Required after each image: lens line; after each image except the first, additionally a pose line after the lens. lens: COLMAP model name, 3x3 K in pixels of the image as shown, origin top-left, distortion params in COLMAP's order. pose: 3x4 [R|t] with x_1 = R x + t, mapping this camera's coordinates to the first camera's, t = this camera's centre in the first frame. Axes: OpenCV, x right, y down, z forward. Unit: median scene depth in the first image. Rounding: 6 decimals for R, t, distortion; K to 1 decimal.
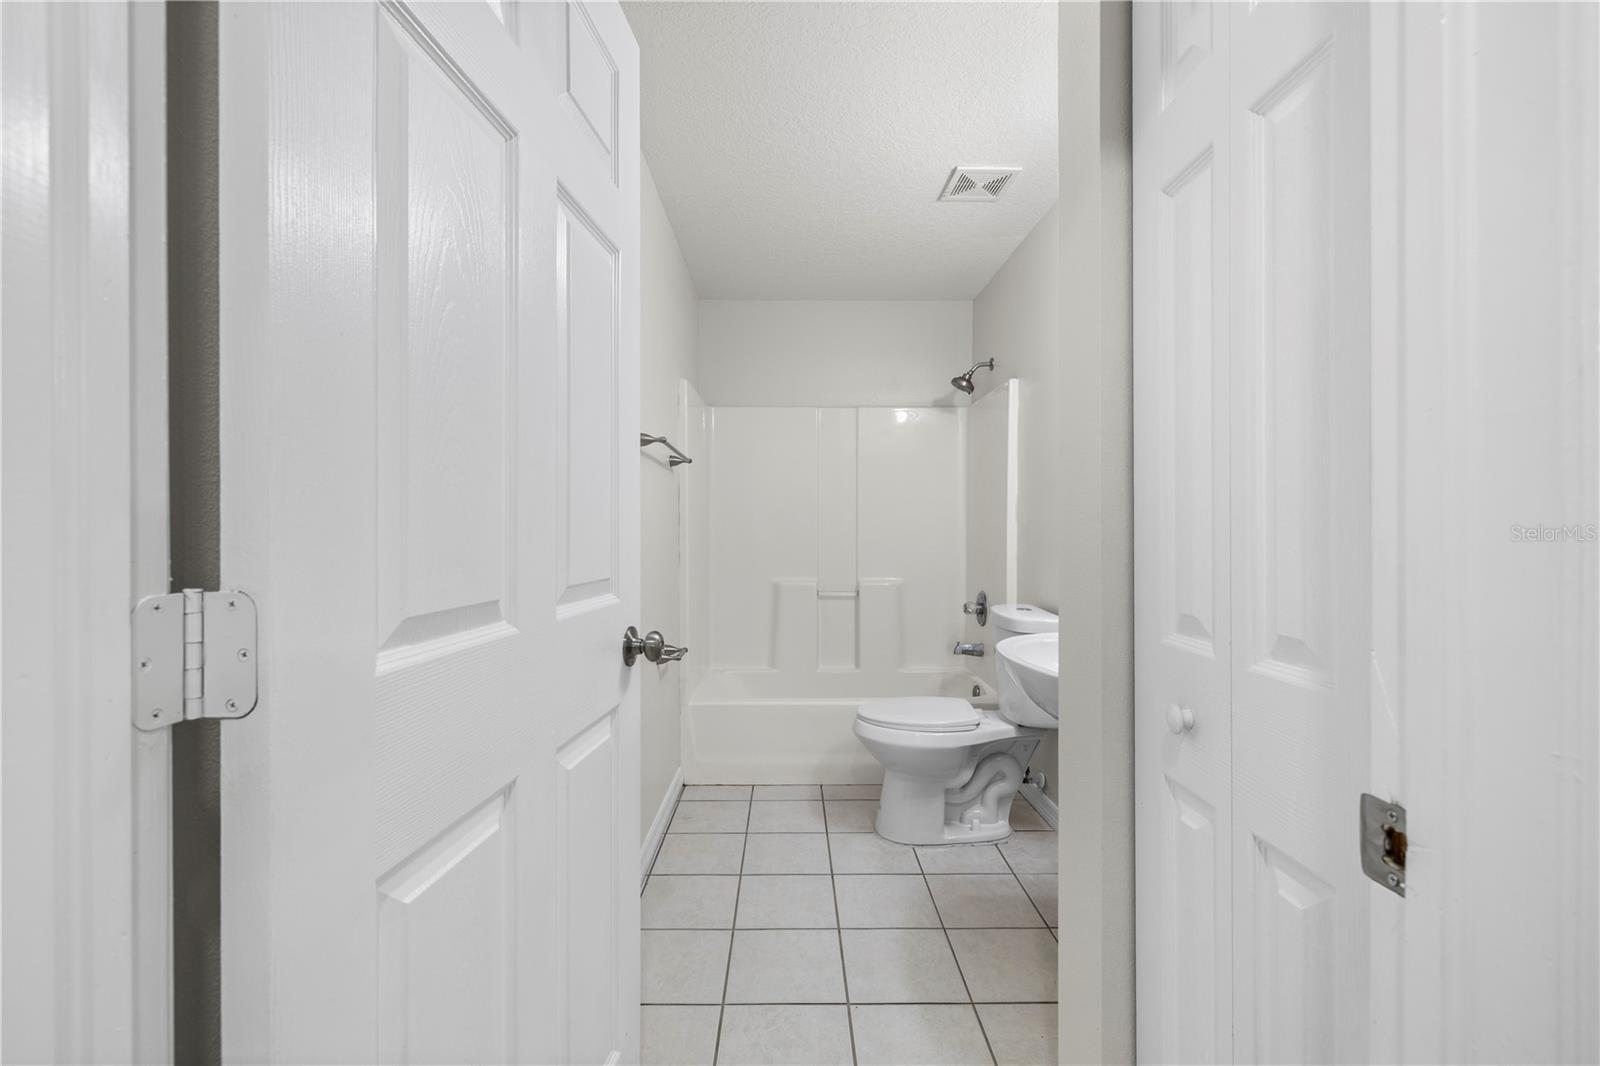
lens RADIAL K [[673.8, 0, 798.4], [0, 673.8, 533.0], [0, 0, 1]] dist [0.001334, 0.000246]
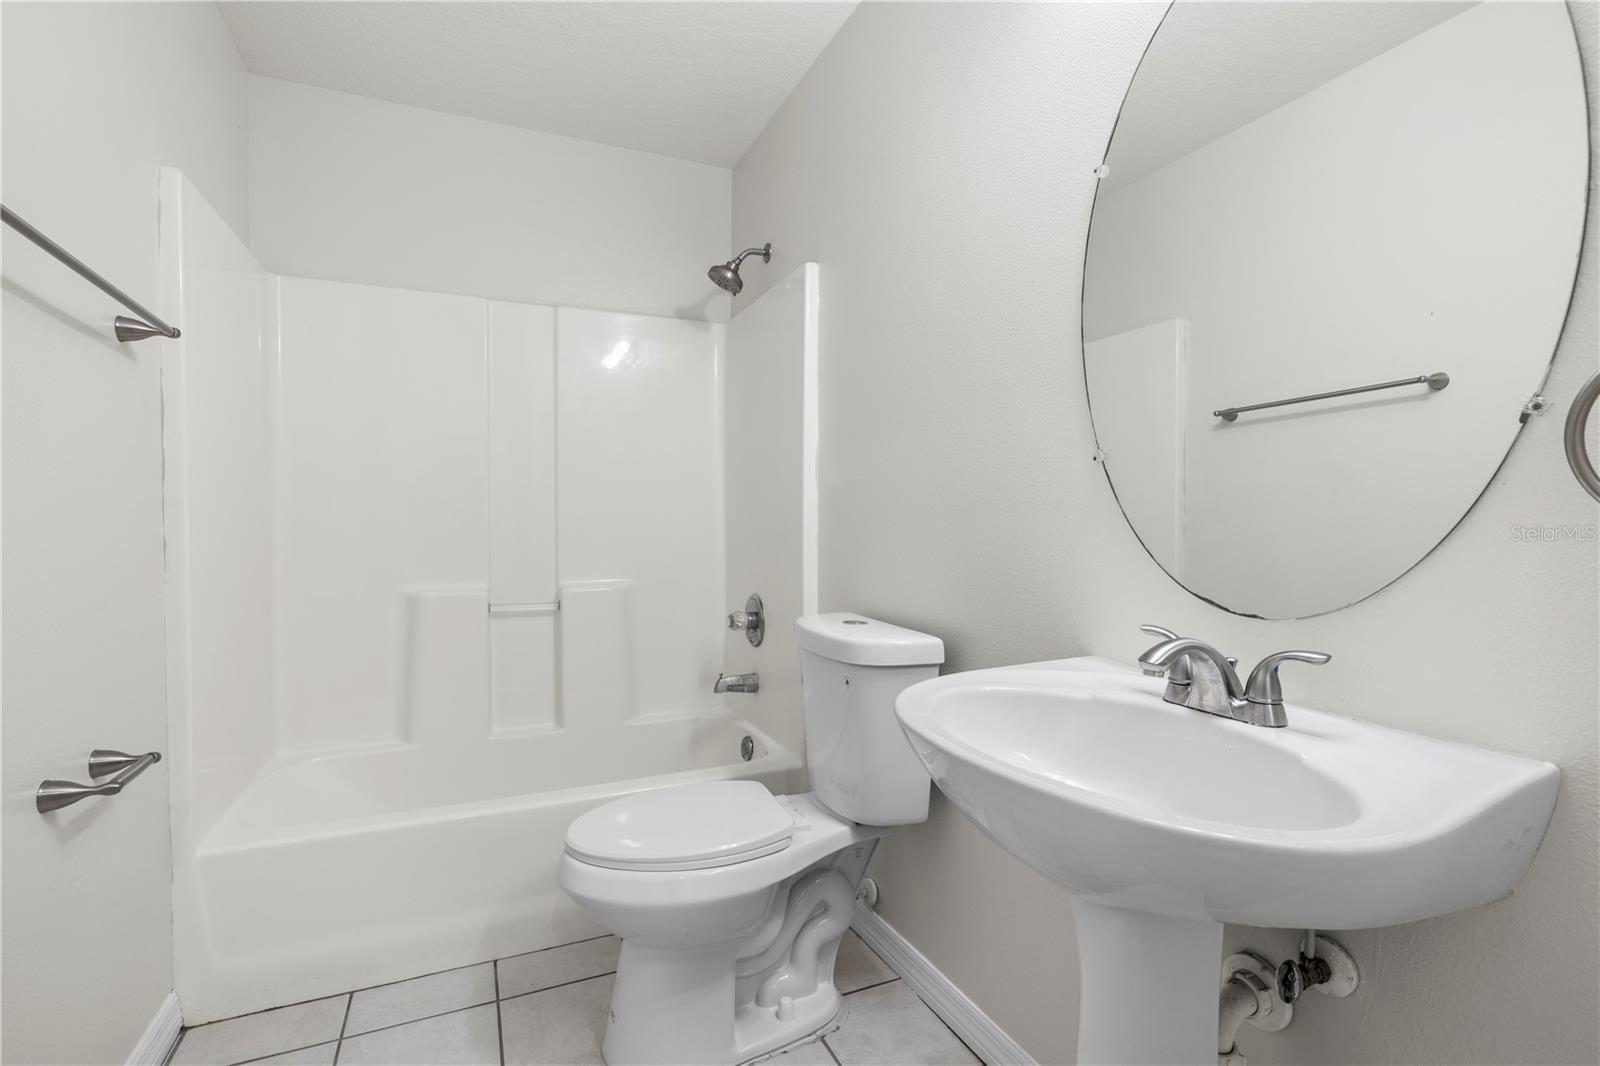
lens RADIAL K [[752.8, 0, 800.0], [0, 752.8, 533.0], [0, 0, 1]] dist [-0.005146, 0.000418]
pose [[0.917754, -0.007702, 0.397075, 0.019490], [0.005980, 0.999967, 0.005575, 0.022823], [-0.397105, -0.002742, 0.917769, 0.311073]]
